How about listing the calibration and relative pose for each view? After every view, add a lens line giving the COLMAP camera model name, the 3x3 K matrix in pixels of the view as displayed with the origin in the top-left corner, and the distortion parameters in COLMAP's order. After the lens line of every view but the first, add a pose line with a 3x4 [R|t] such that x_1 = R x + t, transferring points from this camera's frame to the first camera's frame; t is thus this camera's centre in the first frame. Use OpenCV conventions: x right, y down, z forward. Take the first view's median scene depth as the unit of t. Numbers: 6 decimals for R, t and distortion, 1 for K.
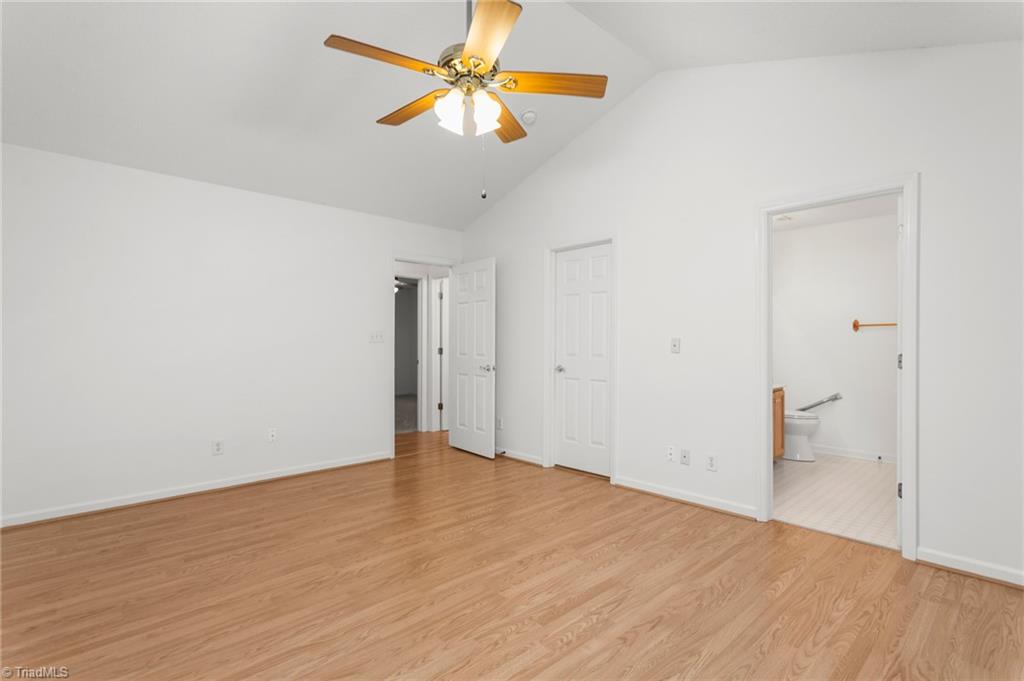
lens RADIAL K [[495.4, 0, 521.9], [0, 495.4, 334.3], [0, 0, 1]] dist [0.007374, 0.000690]
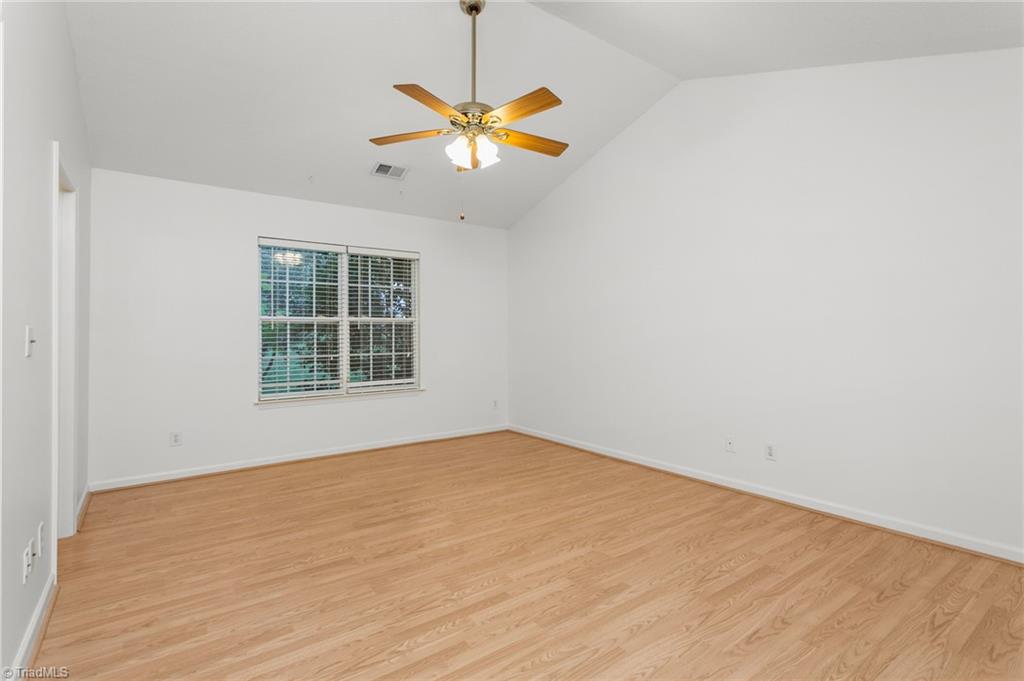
lens RADIAL K [[495.4, 0, 521.9], [0, 495.4, 334.3], [0, 0, 1]] dist [0.007374, 0.000690]
pose [[-0.992893, 0.007187, 0.118790, -0.341811], [0.005511, 0.999881, -0.014435, 0.035466], [-0.118880, -0.013678, -0.992814, 2.037766]]
